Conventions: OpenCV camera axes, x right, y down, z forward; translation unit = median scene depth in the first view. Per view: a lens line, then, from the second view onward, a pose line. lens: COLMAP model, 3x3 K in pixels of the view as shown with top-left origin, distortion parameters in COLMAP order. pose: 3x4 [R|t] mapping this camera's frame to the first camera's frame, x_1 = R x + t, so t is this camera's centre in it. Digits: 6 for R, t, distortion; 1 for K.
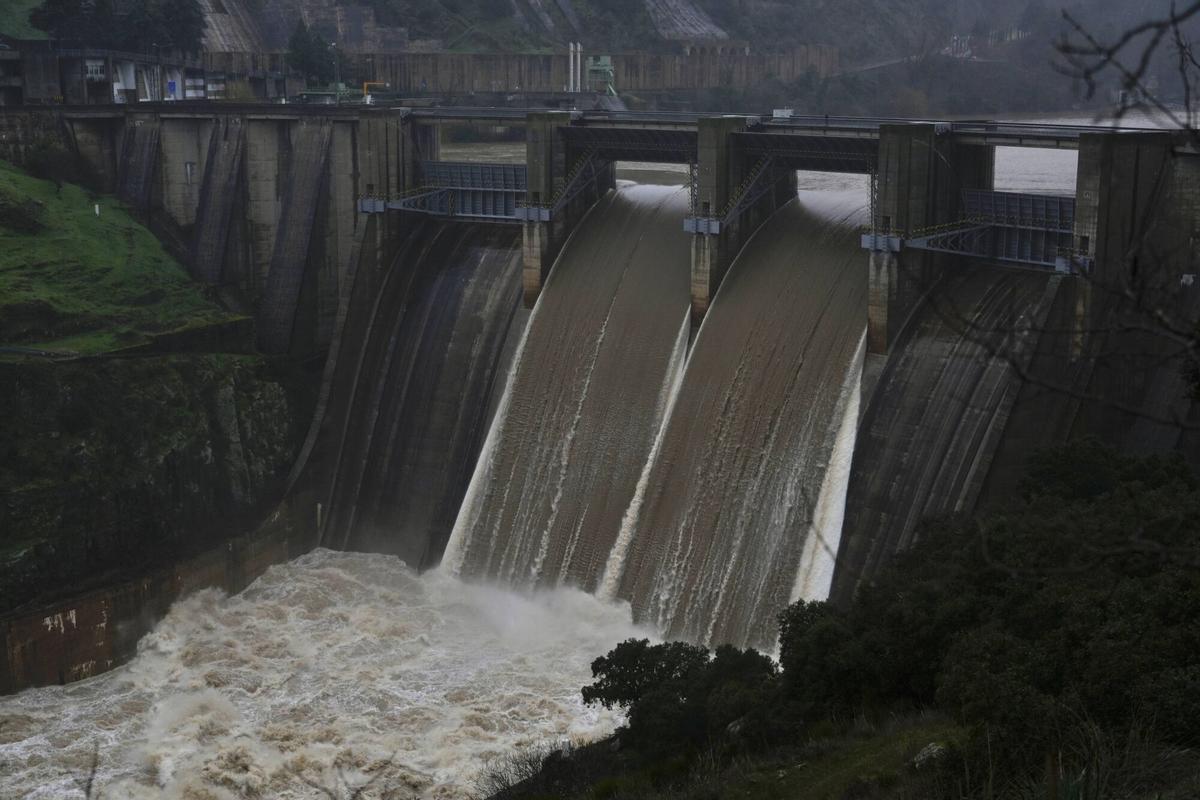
lens RADIAL K [[1673.4, 0, 601.8], [0, 1673.4, 394.3], [0, 0, 1]] dist [0.015016, 0.035202]
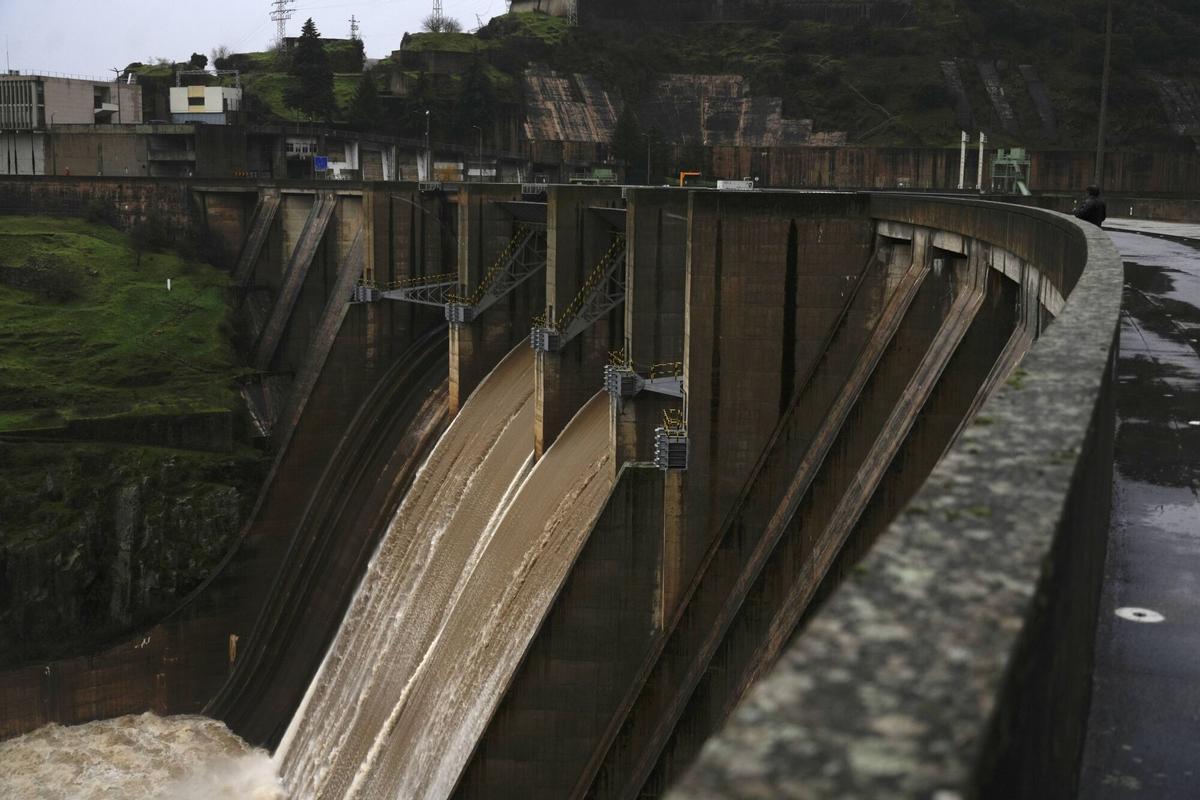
lens RADIAL K [[1468.6, 0, 600.0], [0, 1468.6, 400.0], [0, 0, 1]] dist [0.036562, -0.021764]
pose [[0.839177, 0.089185, -0.536496, 0.393505], [-0.119531, 0.992588, -0.021963, -0.061583], [0.530560, 0.082559, 0.843617, 0.473758]]
